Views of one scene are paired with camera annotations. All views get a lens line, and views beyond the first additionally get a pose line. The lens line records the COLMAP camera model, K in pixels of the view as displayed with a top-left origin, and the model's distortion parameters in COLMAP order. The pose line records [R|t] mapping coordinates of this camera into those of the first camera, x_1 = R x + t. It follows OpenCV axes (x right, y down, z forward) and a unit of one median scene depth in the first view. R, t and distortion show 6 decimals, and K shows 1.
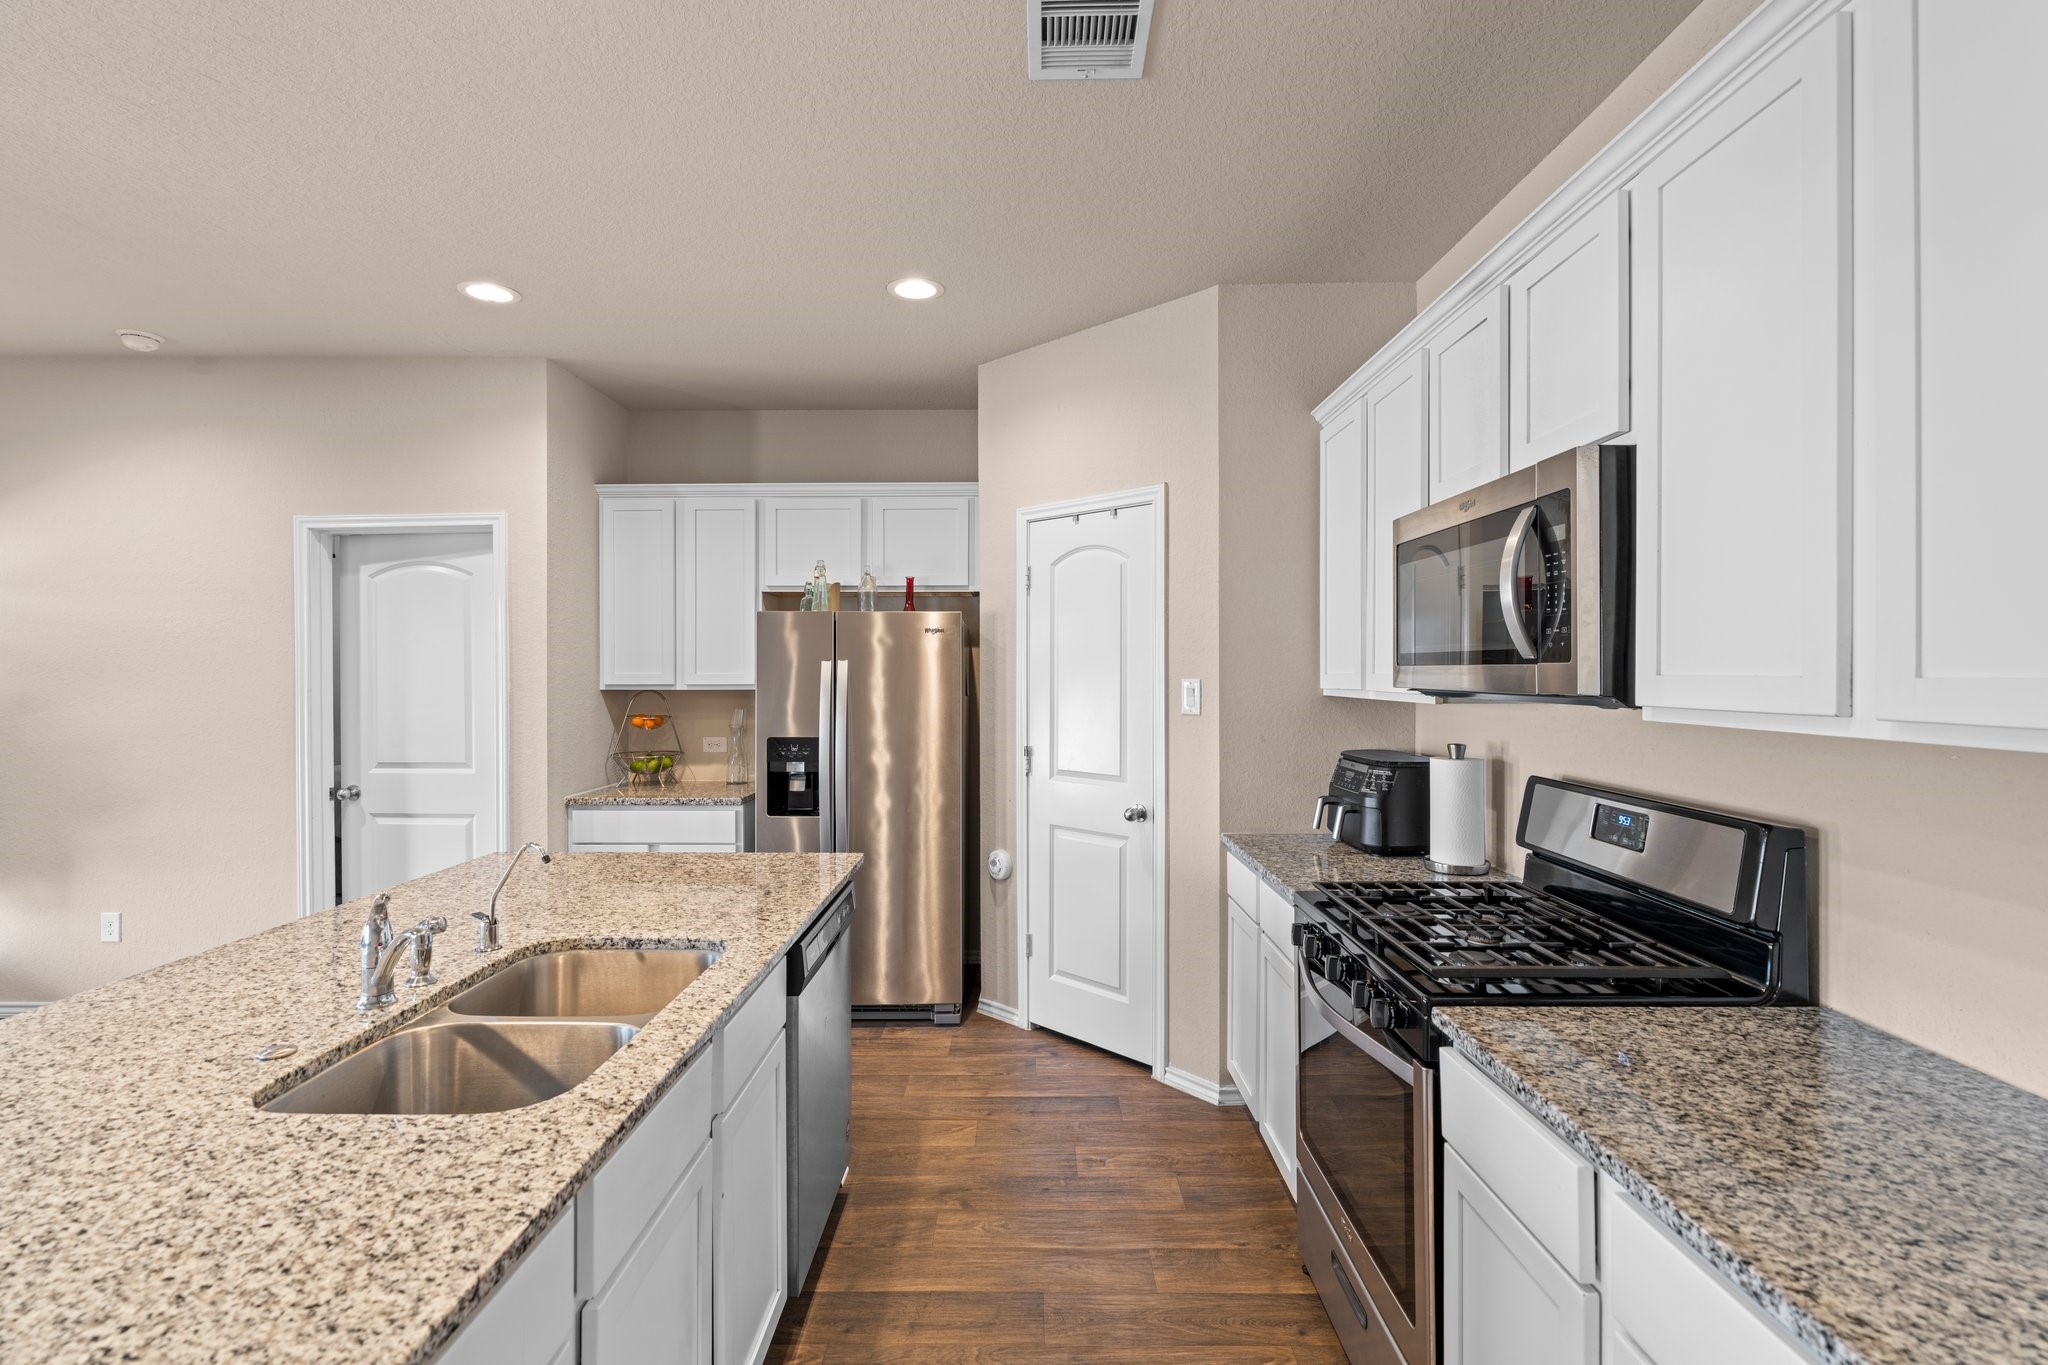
lens RADIAL K [[930.8, 0, 1018.2], [0, 930.8, 675.2], [0, 0, 1]] dist [-0.000747, 0.000100]
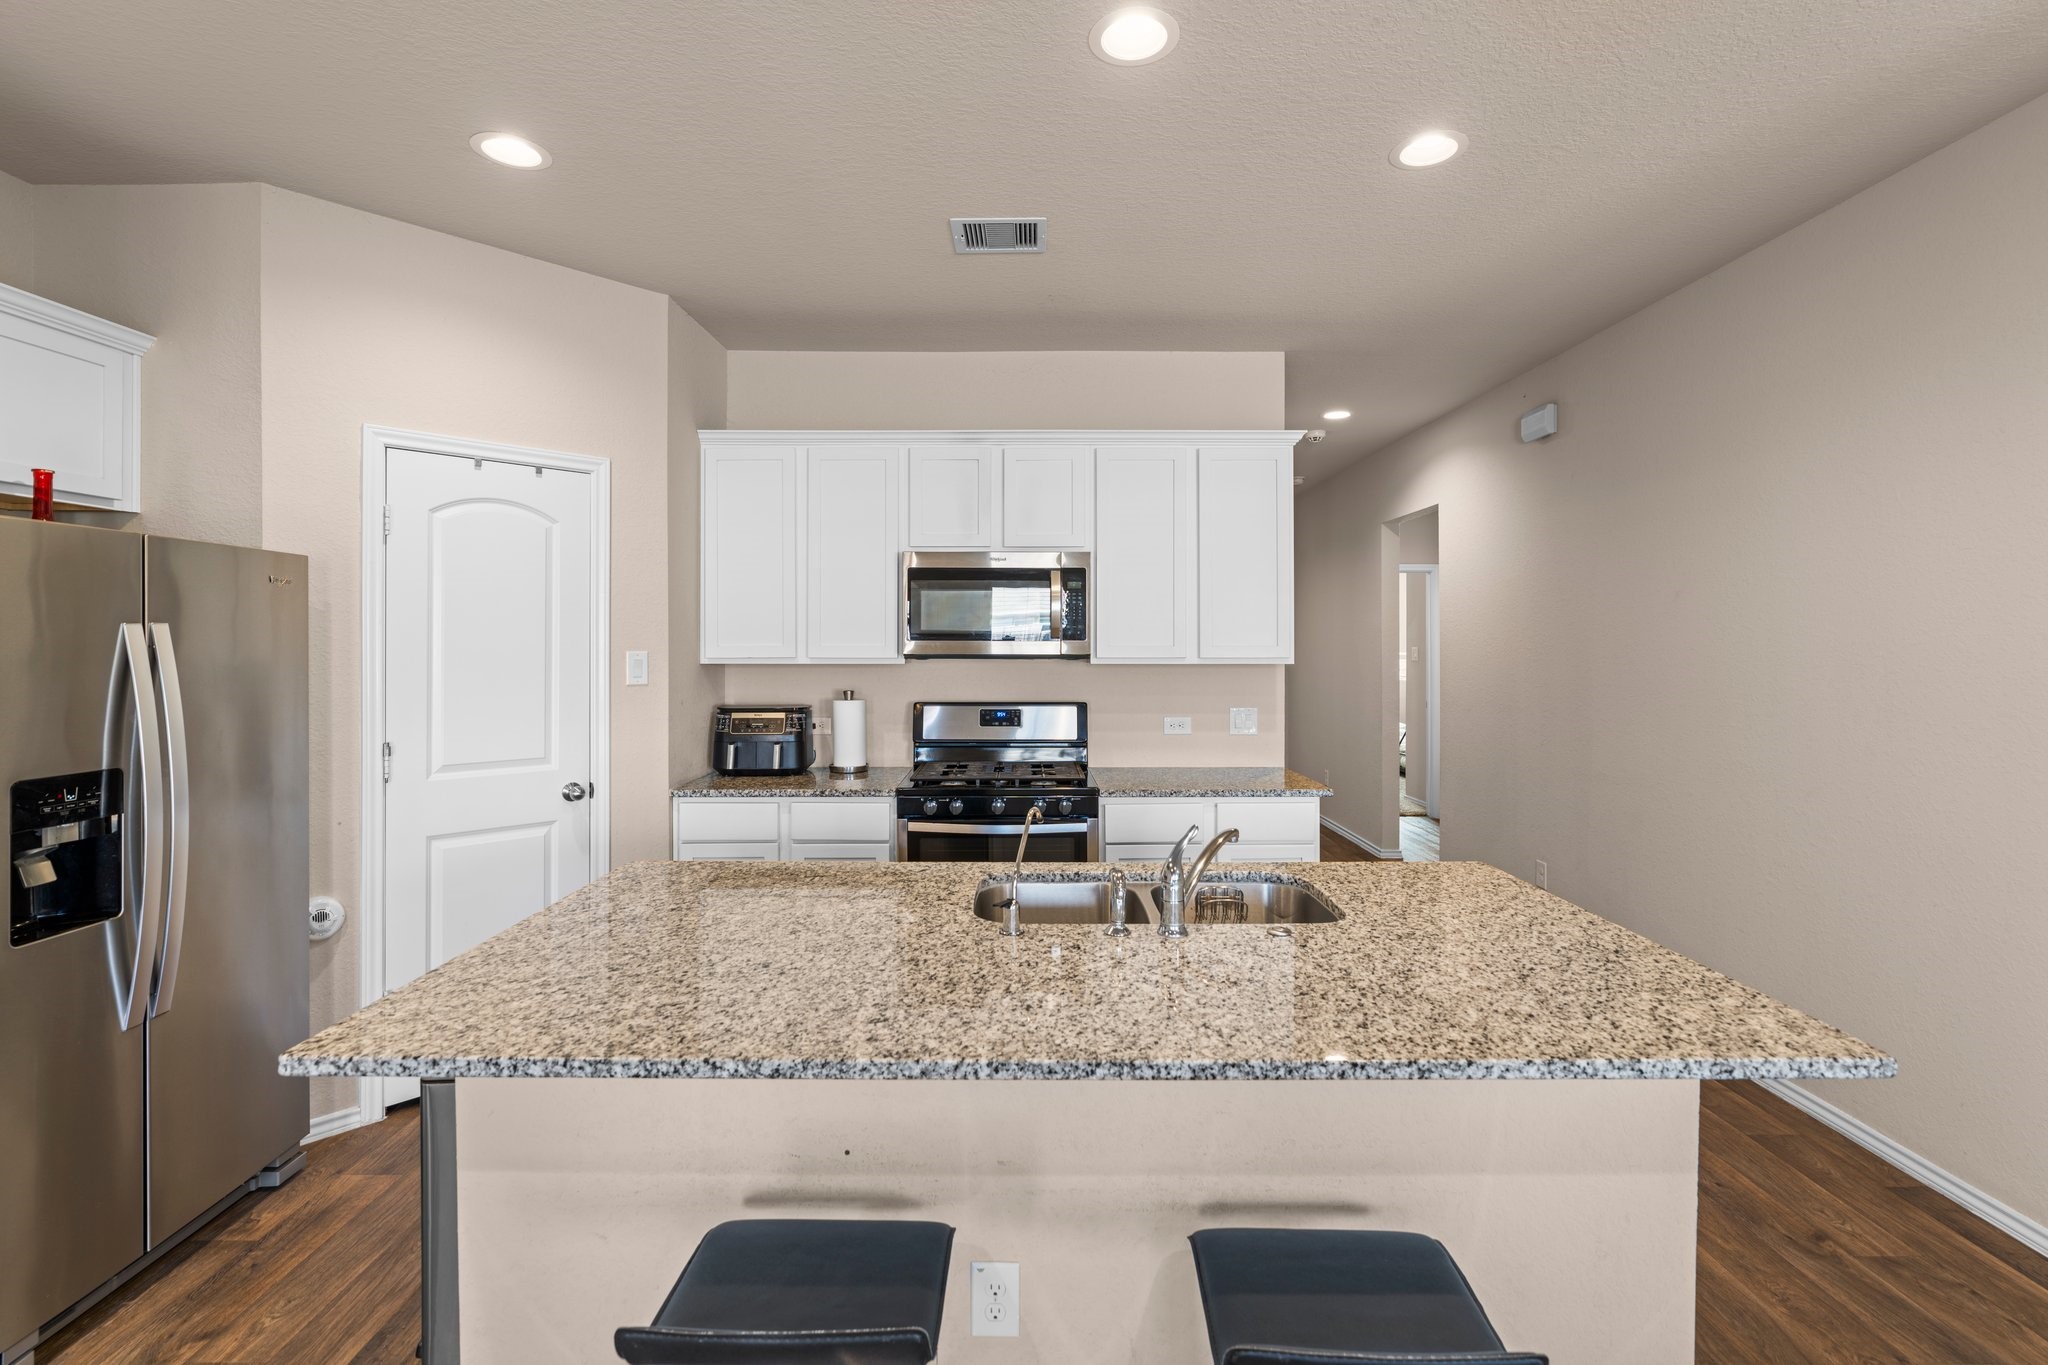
lens RADIAL K [[932.0, 0, 1028.4], [0, 932.0, 638.3], [0, 0, 1]] dist [-0.004969, -0.000422]
pose [[-0.017182, 0.005860, 0.999835, -0.750930], [0.002512, 0.999980, -0.005818, -0.002836], [-0.999849, 0.002411, -0.017197, 0.487710]]
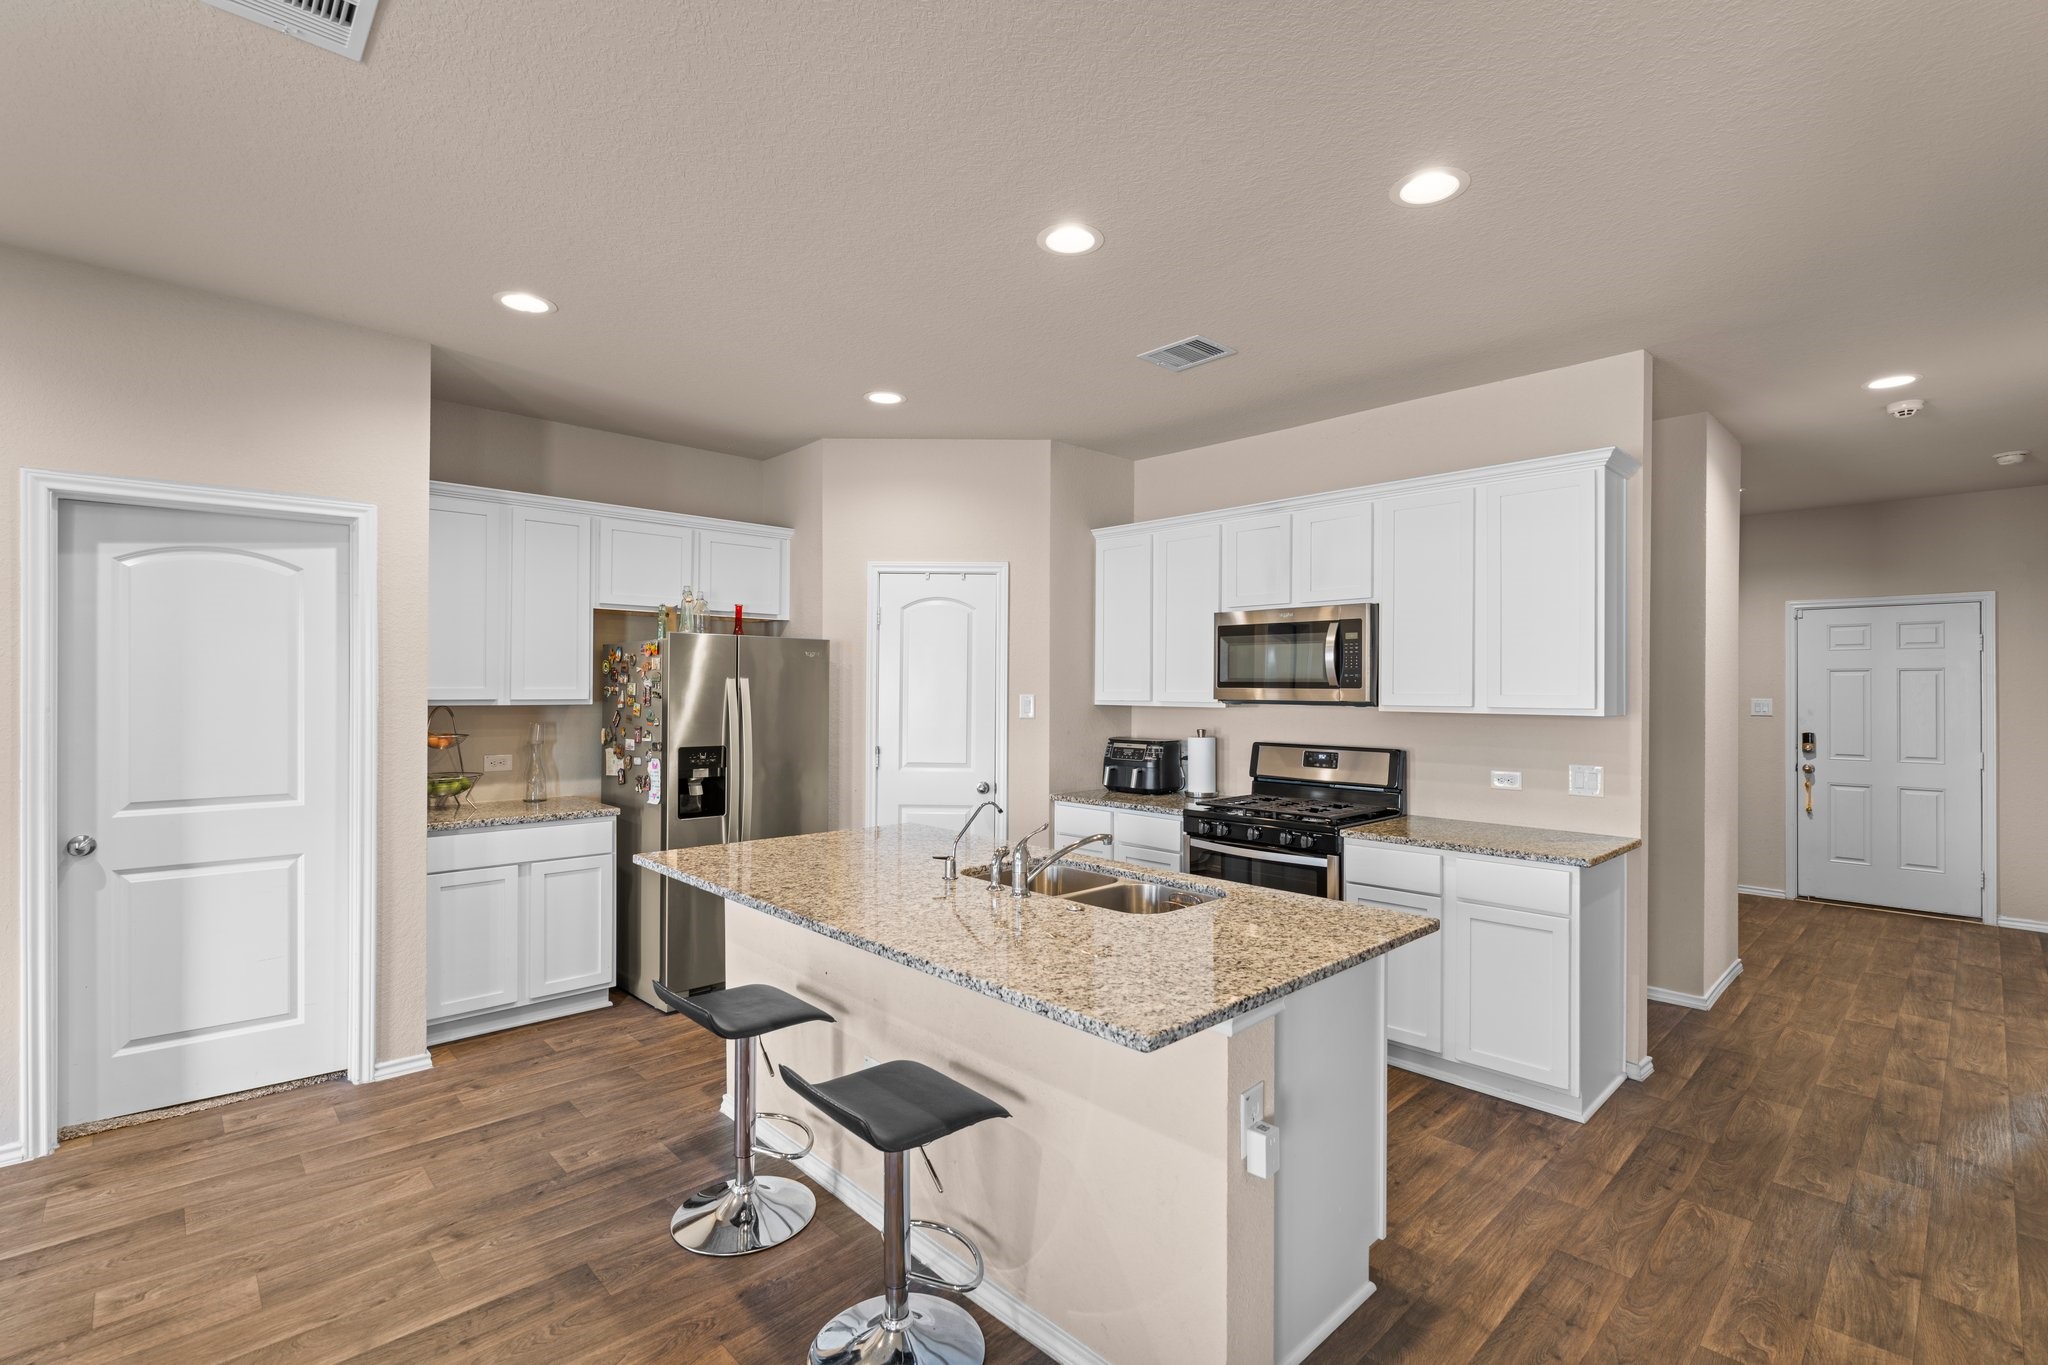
lens RADIAL K [[926.1, 0, 1033.0], [0, 926.1, 675.7], [0, 0, 1]] dist [-0.001414, 0.000045]
pose [[0.712921, 0.015393, 0.701075, -0.735355], [-0.004319, 0.999836, -0.017560, -0.000057], [-0.701231, 0.009491, 0.712871, -0.068216]]
